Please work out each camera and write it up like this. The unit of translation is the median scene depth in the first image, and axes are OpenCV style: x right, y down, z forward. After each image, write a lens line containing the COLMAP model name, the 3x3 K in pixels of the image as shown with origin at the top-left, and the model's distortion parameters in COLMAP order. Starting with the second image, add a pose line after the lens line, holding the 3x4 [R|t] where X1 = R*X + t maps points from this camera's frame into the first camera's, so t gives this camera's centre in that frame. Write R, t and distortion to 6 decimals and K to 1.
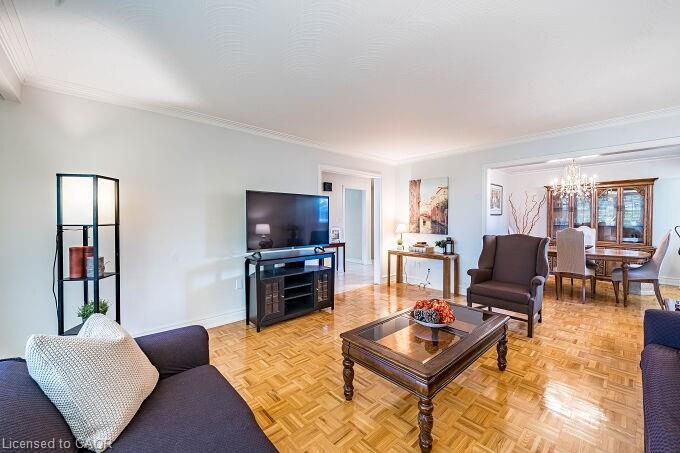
lens RADIAL K [[273.9, 0, 337.9], [0, 273.9, 216.1], [0, 0, 1]] dist [0.000750, 0.000038]
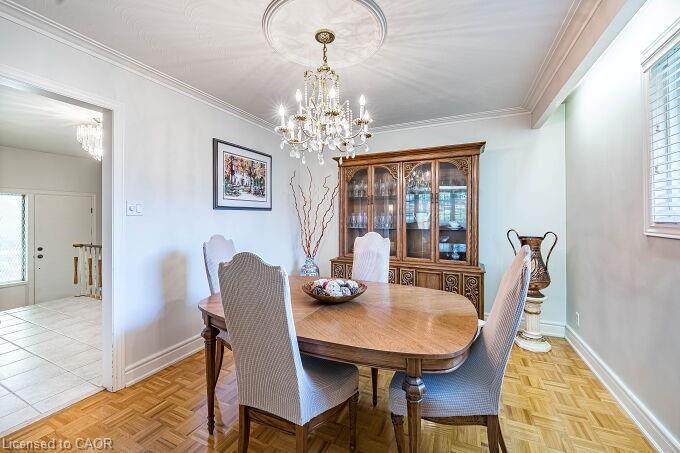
lens RADIAL K [[273.9, 0, 337.9], [0, 273.9, 216.1], [0, 0, 1]] dist [0.000750, 0.000038]
pose [[0.926422, -0.009463, 0.376368, 0.658837], [0.012308, 0.999911, -0.005156, 0.009389], [-0.376286, 0.009409, 0.926456, 0.578663]]
